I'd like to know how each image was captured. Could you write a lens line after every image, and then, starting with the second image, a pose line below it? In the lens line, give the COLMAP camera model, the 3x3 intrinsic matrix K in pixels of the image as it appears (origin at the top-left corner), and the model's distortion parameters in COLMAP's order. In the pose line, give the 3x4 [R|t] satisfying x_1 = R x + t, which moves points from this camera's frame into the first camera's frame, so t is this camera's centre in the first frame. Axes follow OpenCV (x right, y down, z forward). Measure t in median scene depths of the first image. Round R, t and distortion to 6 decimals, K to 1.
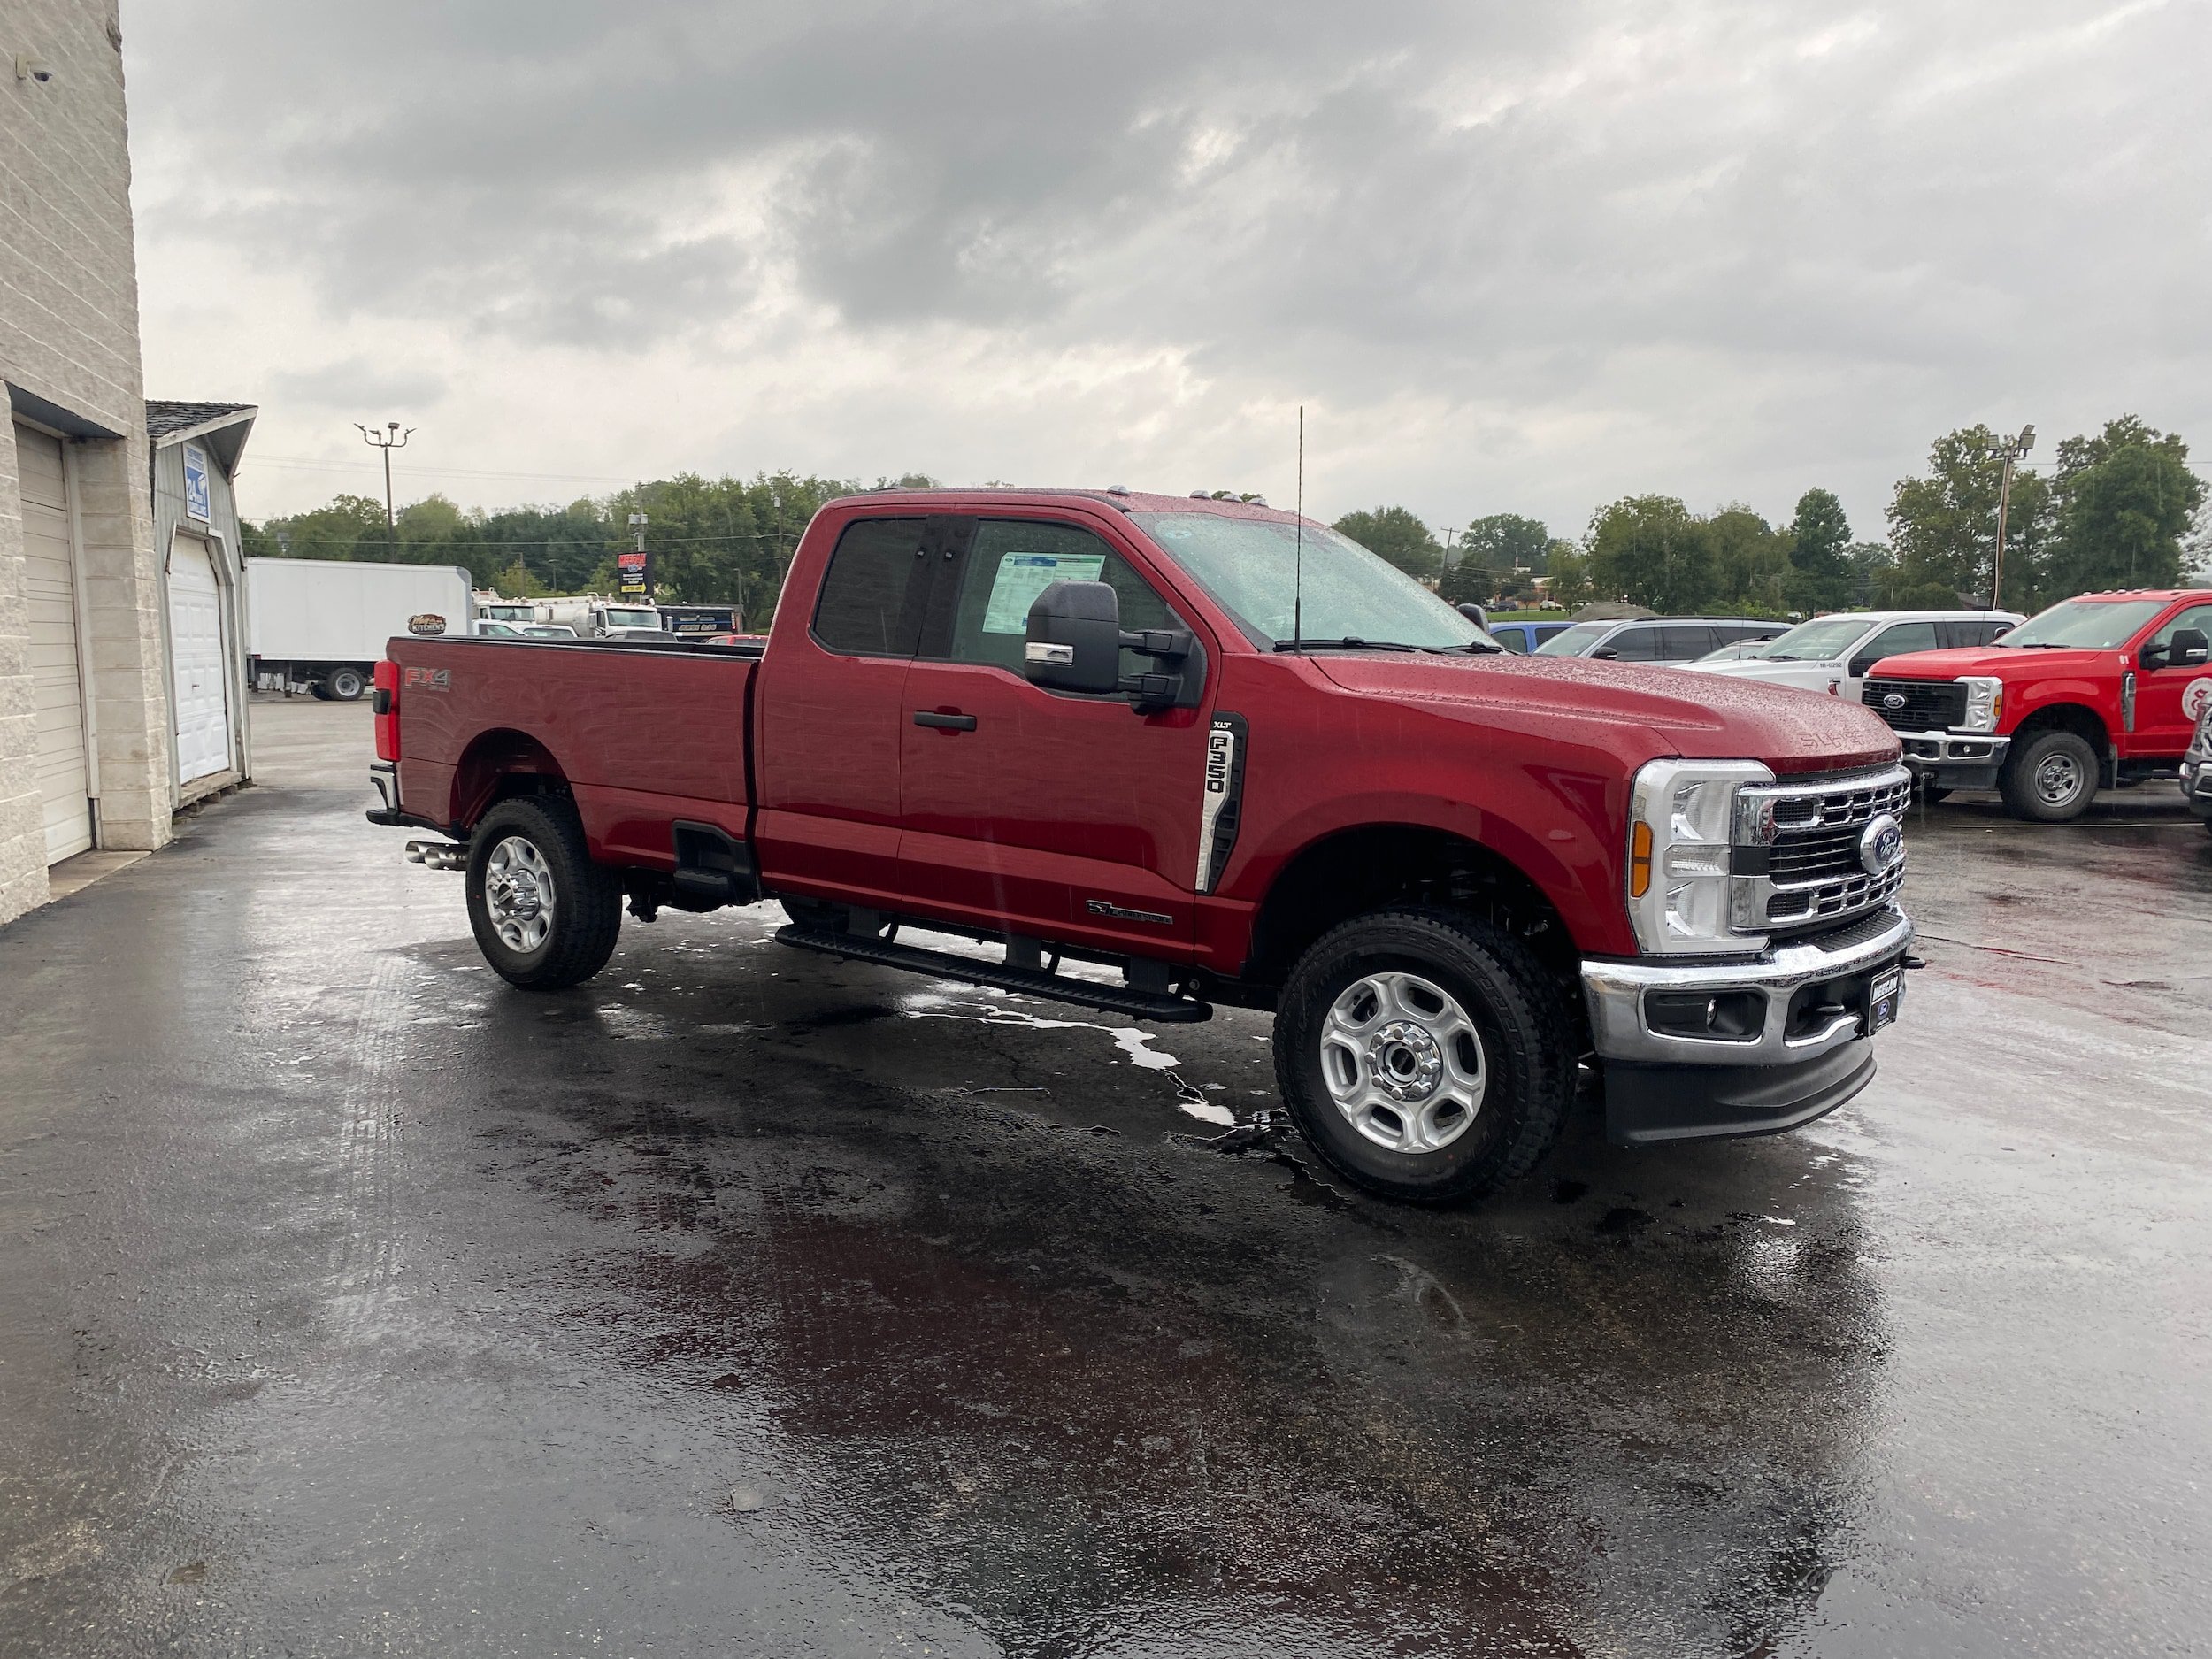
lens RADIAL K [[1702.3, 0, 1080.2], [0, 1702.3, 829.4], [0, 0, 1]] dist [0.018464, -0.020436]
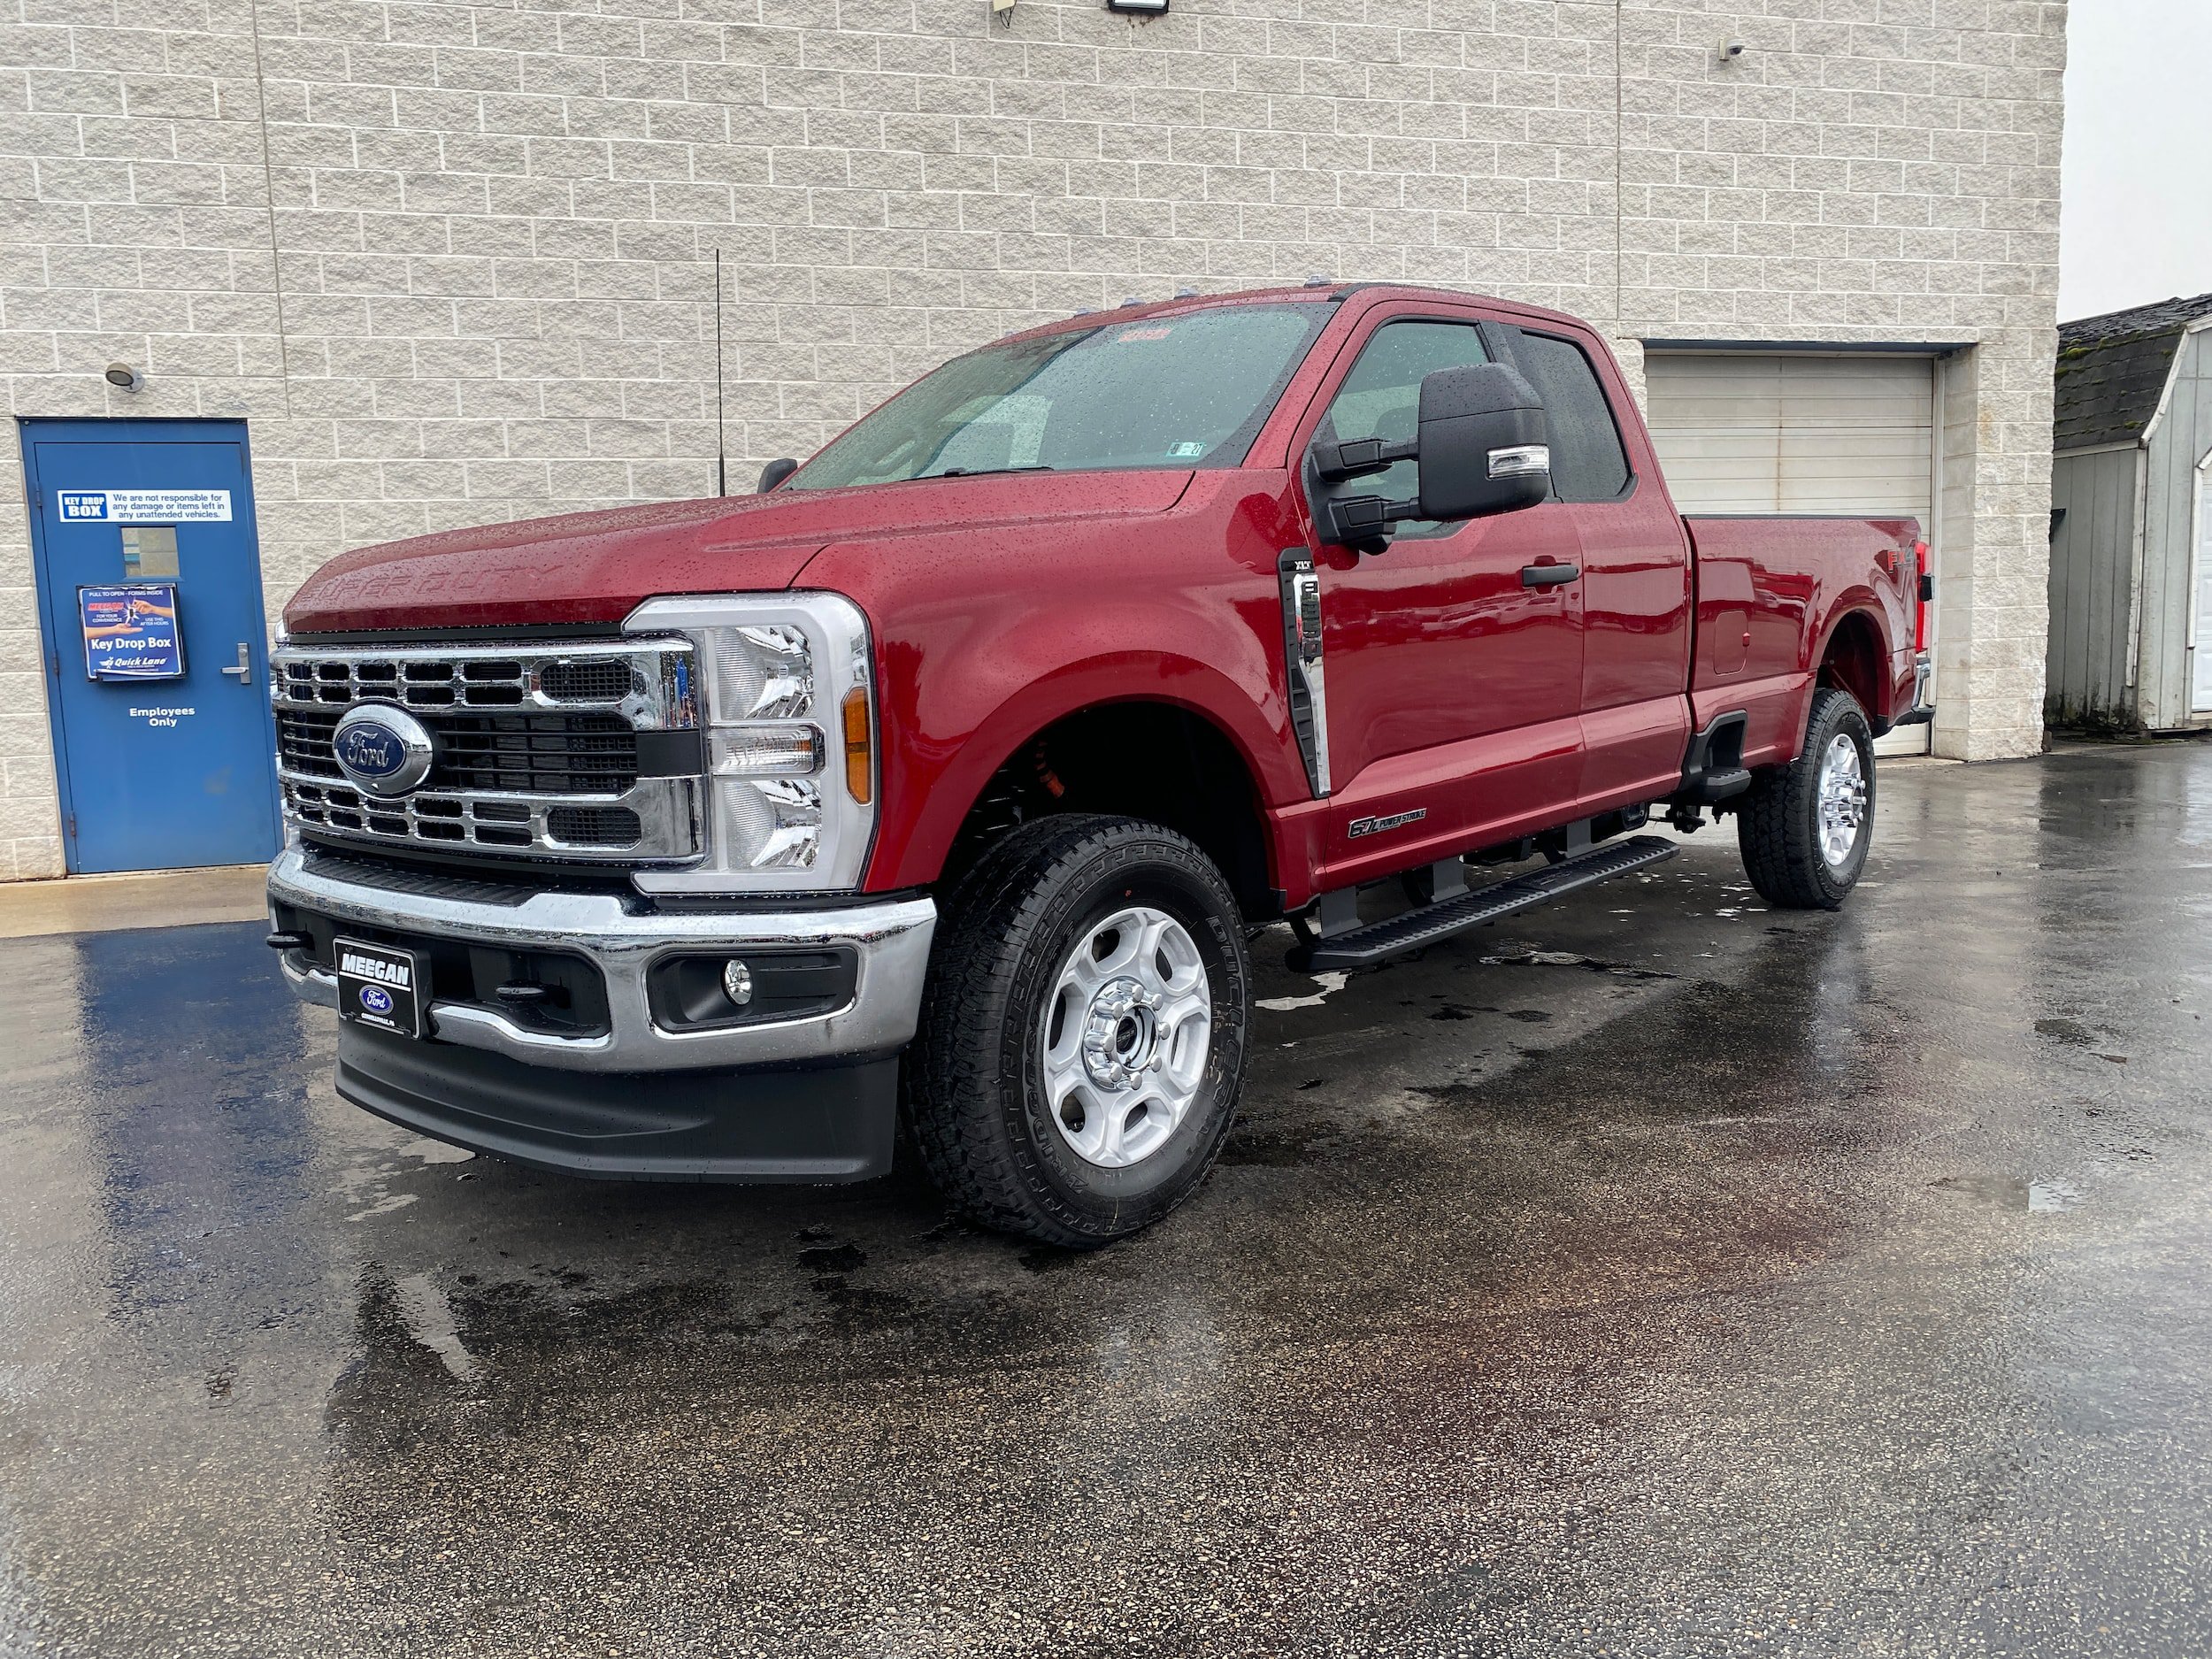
lens RADIAL K [[1702.3, 0, 1127.0], [0, 1702.3, 812.2], [0, 0, 1]] dist [0.018464, -0.020436]
pose [[-0.039659, 0.100565, -0.994140, 0.639070], [-0.075384, 0.991786, 0.103334, -0.032681], [0.996366, 0.079040, -0.031752, 0.752628]]
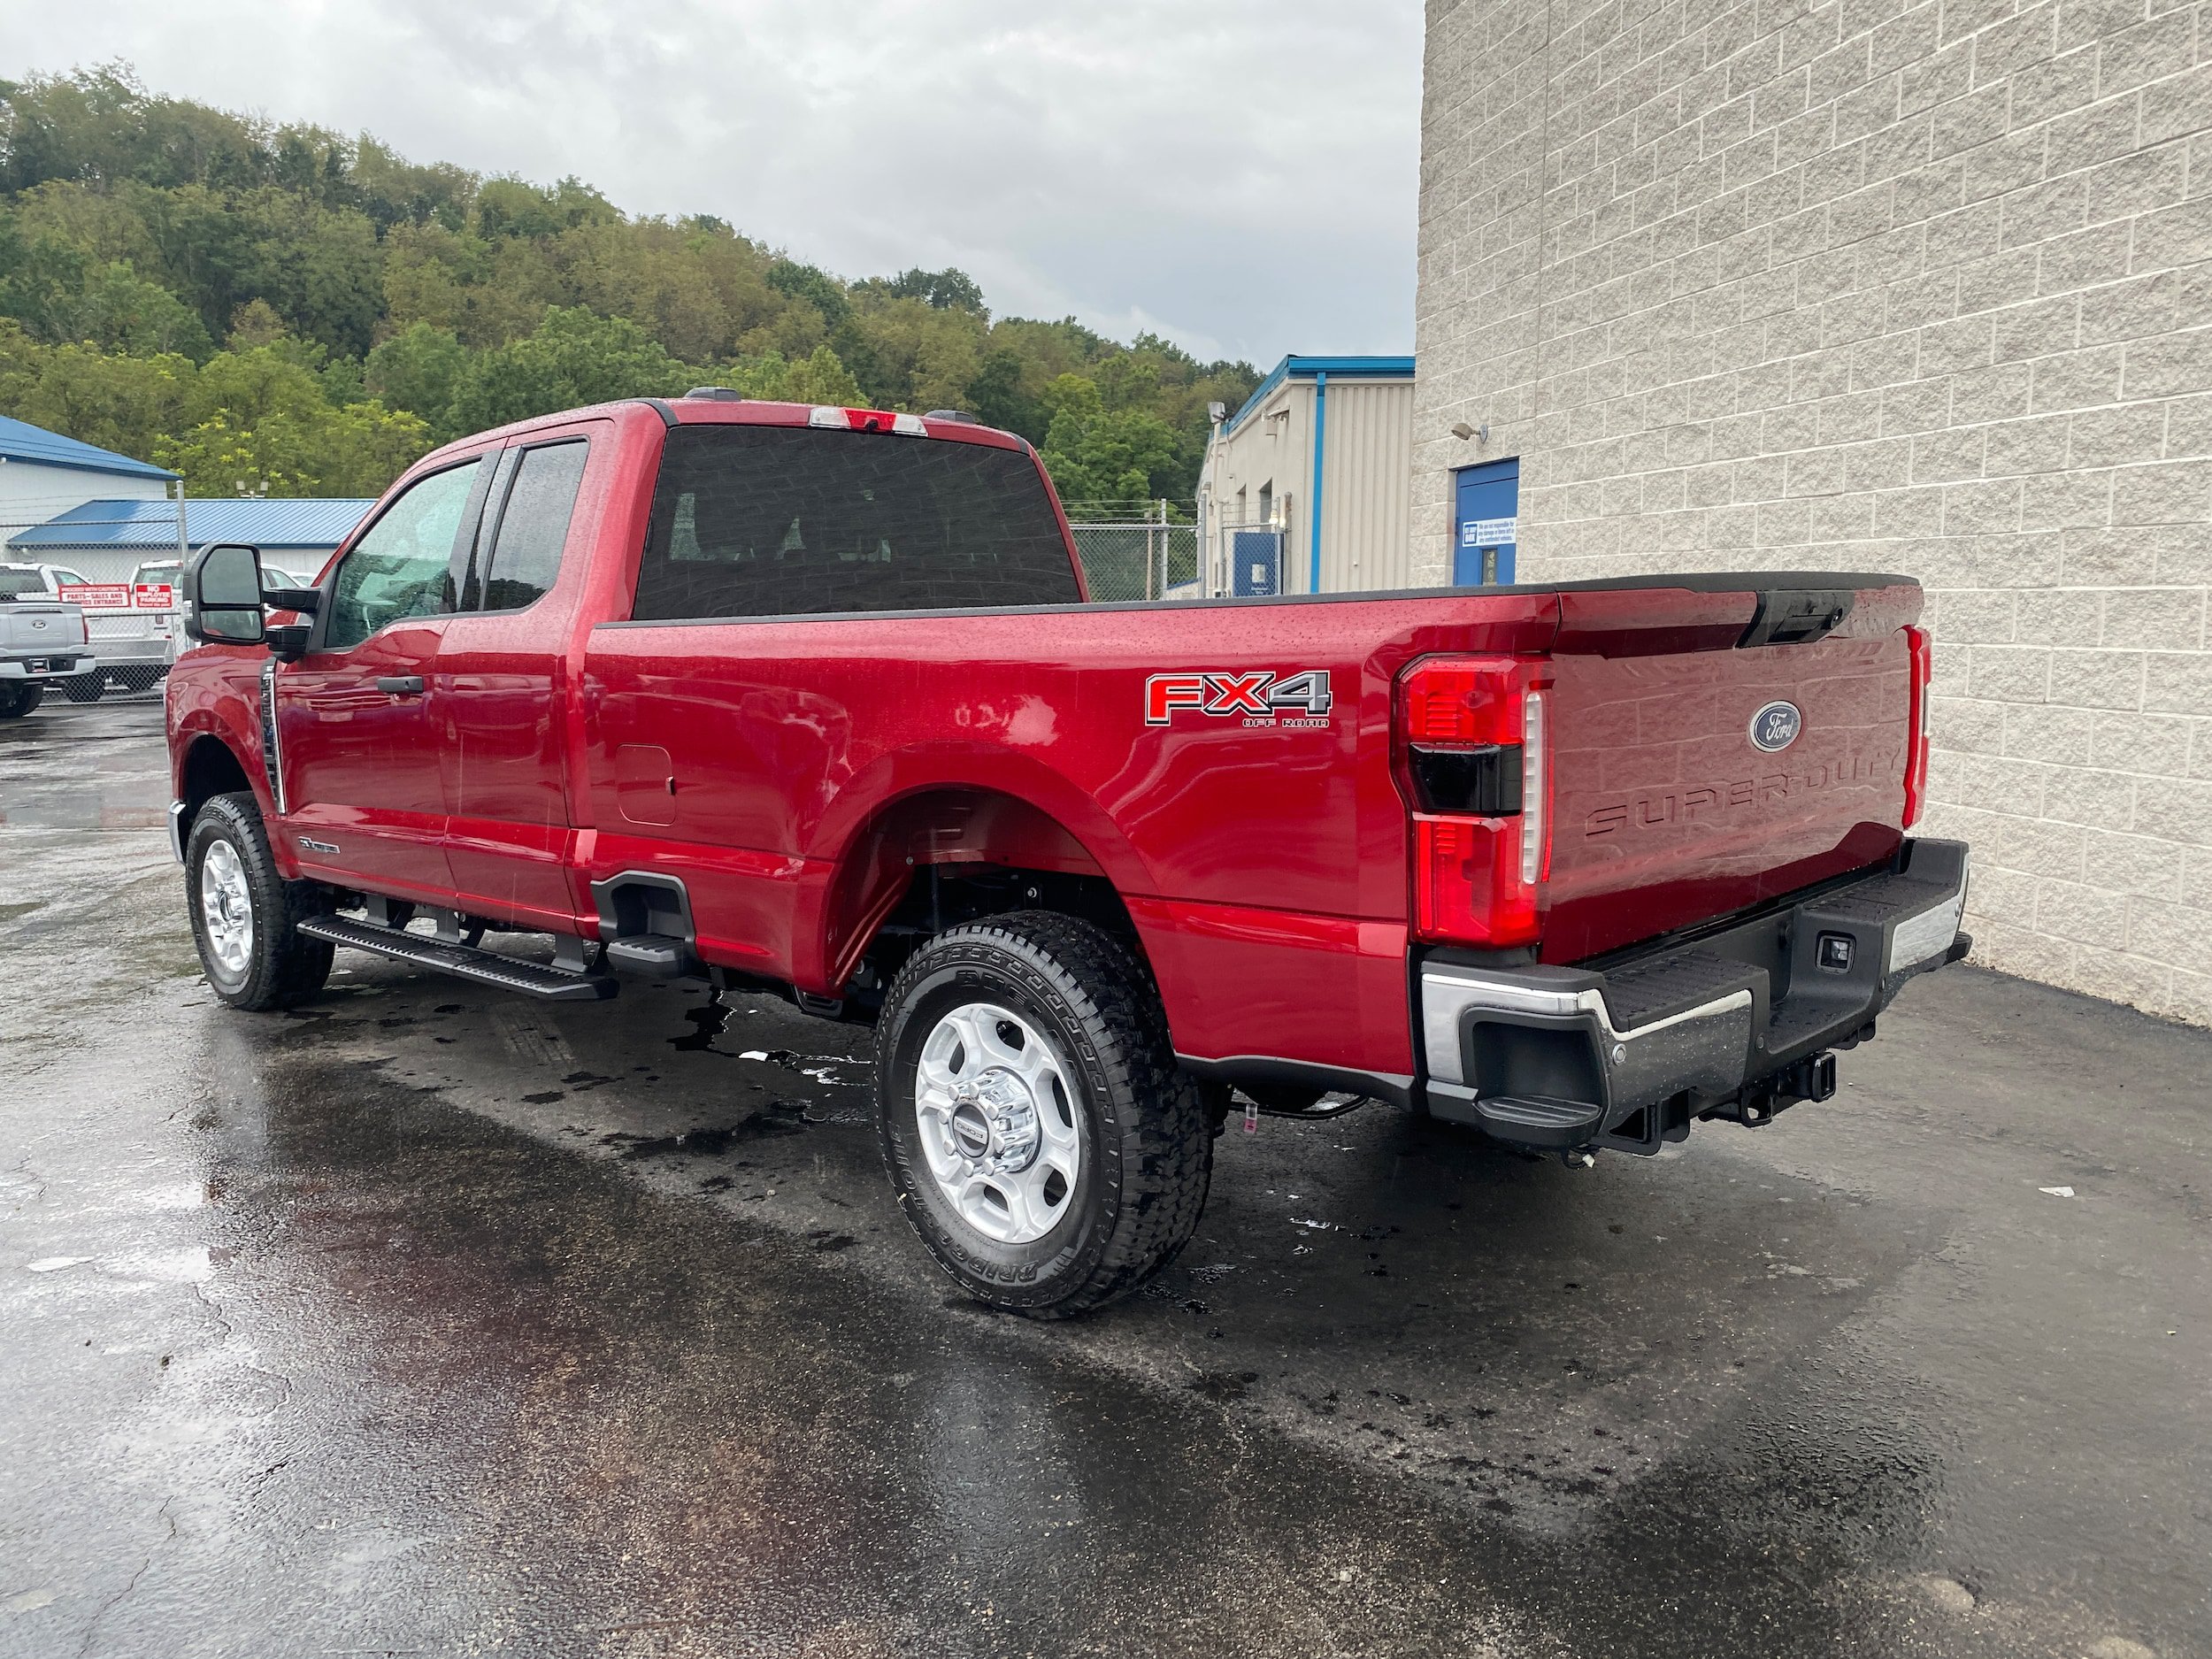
lens RADIAL K [[1702.3, 0, 1083.3], [0, 1702.3, 824.6], [0, 0, 1]] dist [0.018464, -0.020436]
pose [[-0.994227, -0.016116, 0.106080, -0.202182], [0.009094, 0.972442, 0.232967, -0.151200], [-0.106911, 0.232587, -0.966682, 1.431118]]
